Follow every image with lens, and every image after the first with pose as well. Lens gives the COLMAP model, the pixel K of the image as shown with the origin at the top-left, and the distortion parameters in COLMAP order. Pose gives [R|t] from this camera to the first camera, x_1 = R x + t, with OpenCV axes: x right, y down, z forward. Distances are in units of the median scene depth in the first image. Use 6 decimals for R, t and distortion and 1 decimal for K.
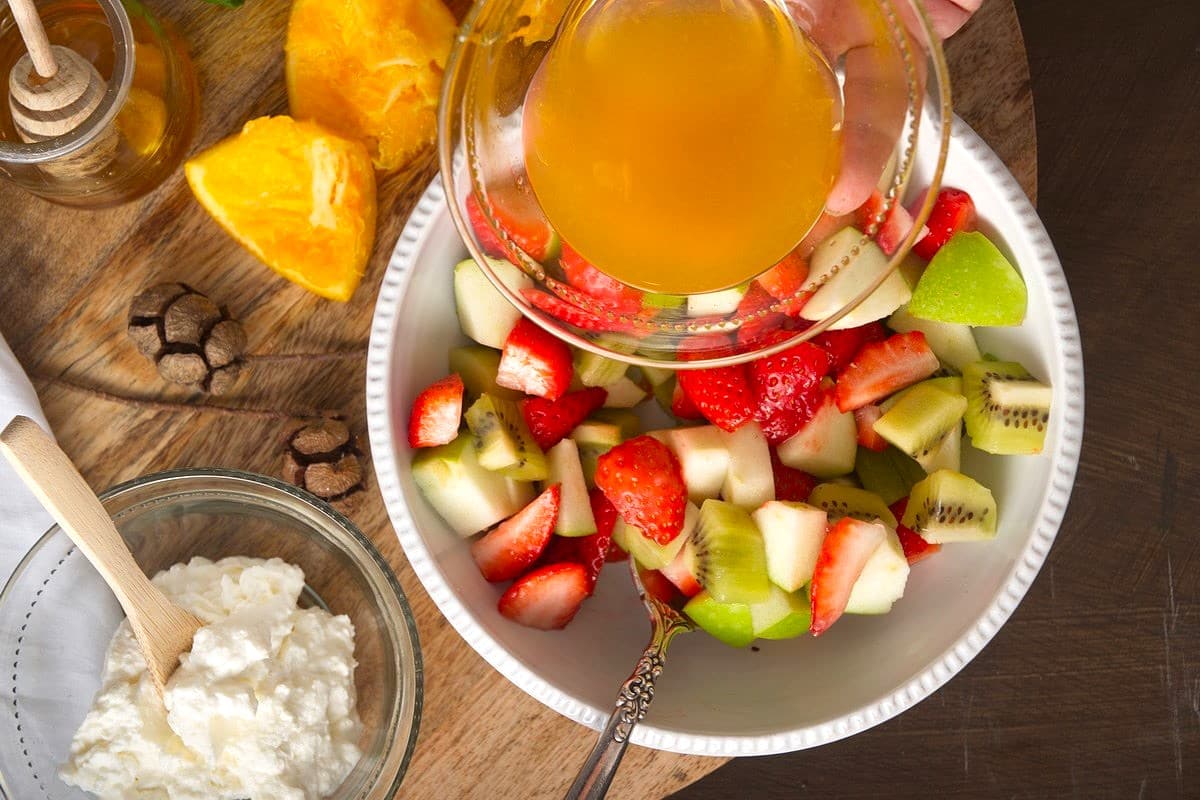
lens RADIAL K [[2263.2, 0, 565.9], [0, 2263.2, 391.9], [0, 0, 1]] dist [-0.024602, 0.000000]
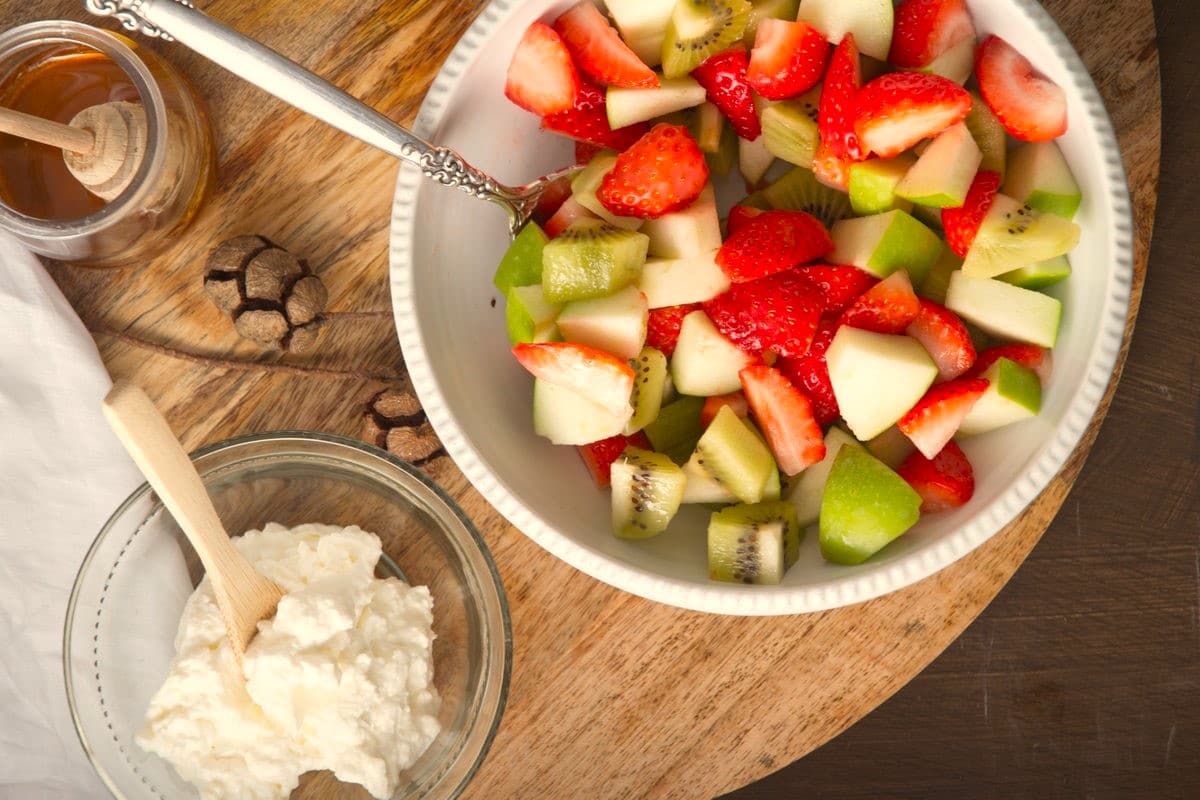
lens RADIAL K [[3138.5, 0, 599.6], [0, 3138.5, 408.0], [0, 0, 1]] dist [0.161359, 0.000000]
pose [[0.999693, 0.023839, 0.006757, -0.033202], [-0.024028, 0.999278, 0.029439, -0.017732], [-0.006050, -0.029592, 0.999544, -0.331717]]
